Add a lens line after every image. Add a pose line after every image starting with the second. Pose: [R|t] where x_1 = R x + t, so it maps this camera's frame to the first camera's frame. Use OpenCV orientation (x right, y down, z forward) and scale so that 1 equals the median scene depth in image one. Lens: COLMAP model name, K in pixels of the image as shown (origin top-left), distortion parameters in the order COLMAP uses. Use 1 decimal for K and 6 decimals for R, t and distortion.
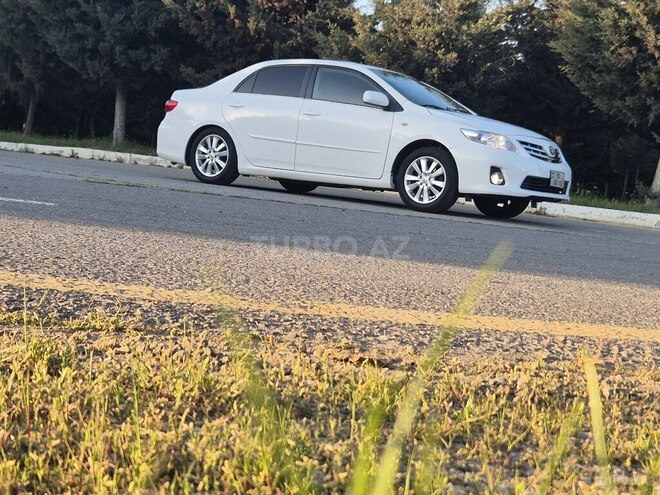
lens RADIAL K [[1305.2, 0, 325.5], [0, 1305.2, 250.0], [0, 0, 1]] dist [-0.154361, 2.036540]
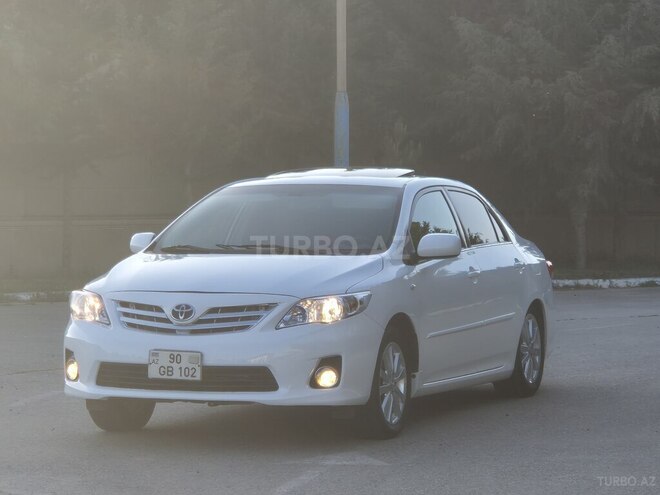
lens RADIAL K [[2571.5, 0, 331.3], [0, 2571.5, 247.5], [0, 0, 1]] dist [-0.805162, 6.184547]
pose [[0.242561, -0.086788, -0.966246, 1.210276], [-0.021619, 0.995260, -0.094821, -0.003267], [0.969895, 0.043889, 0.239535, 0.794224]]
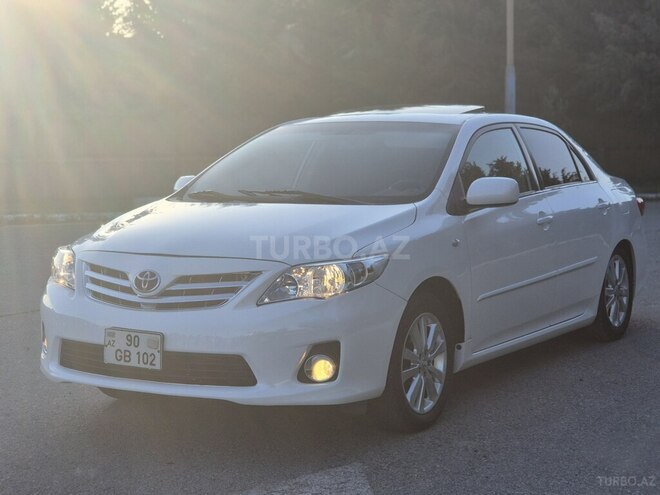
lens RADIAL K [[1263.4, 0, 319.7], [0, 1263.4, 226.3], [0, 0, 1]] dist [-0.159779, 2.131916]
pose [[0.060083, -0.038960, -0.997433, 0.590609], [-0.032974, 0.998615, -0.040993, -0.078519], [0.997649, 0.035352, 0.058715, 1.020973]]
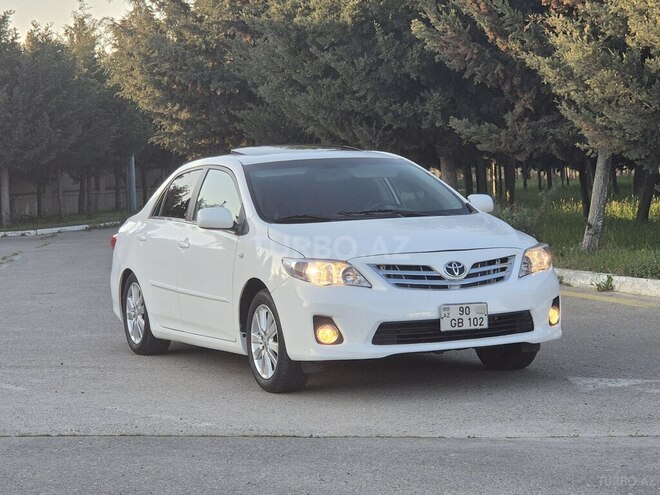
lens RADIAL K [[1956.4, 0, 331.0], [0, 1956.4, 247.0], [0, 0, 1]] dist [-0.959374, 17.451938]
pose [[0.835468, -0.120234, -0.536225, 0.600430], [0.106216, 0.992702, -0.057096, -0.040915], [0.539177, -0.009254, 0.842142, 0.213855]]
